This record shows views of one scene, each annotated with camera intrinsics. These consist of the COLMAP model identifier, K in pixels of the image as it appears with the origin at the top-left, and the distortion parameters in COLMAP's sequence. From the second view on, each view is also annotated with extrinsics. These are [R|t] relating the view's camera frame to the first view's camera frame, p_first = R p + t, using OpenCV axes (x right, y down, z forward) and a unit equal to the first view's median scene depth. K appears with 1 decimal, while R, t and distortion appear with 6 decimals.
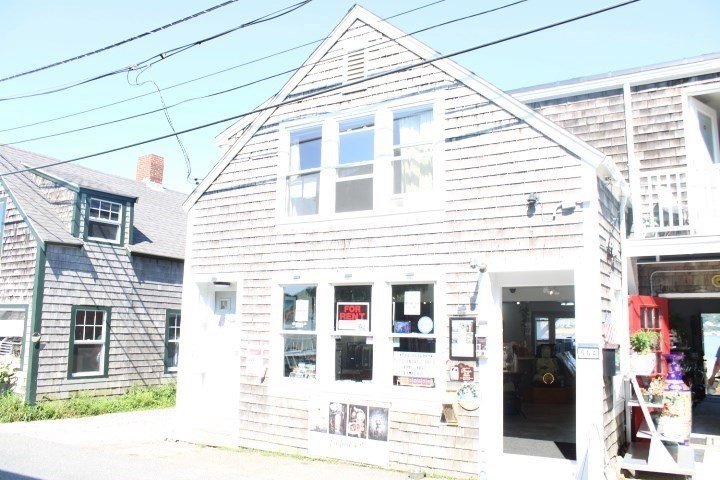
lens RADIAL K [[602.5, 0, 360.0], [0, 602.5, 240.0], [0, 0, 1]] dist [-0.174152, 0.166644]
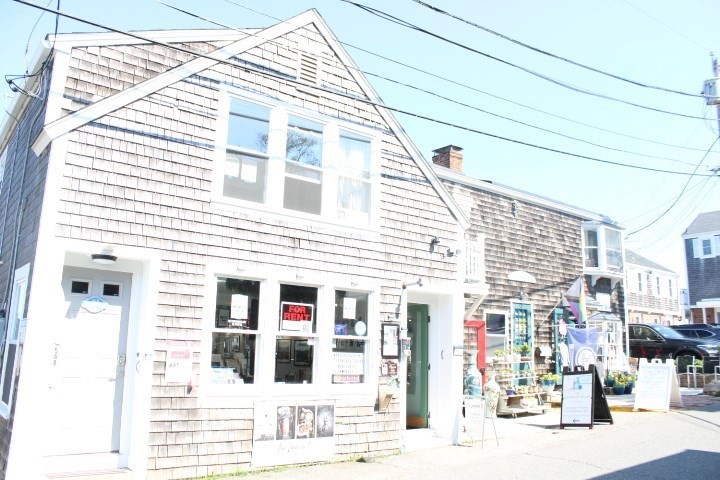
lens RADIAL K [[602.5, 0, 360.0], [0, 602.5, 240.0], [0, 0, 1]] dist [-0.174152, 0.166644]
pose [[0.346628, 0.164479, 0.923469, -0.929689], [-0.152716, 0.981266, -0.117451, 0.105238], [-0.925487, -0.100317, 0.365253, 0.568975]]
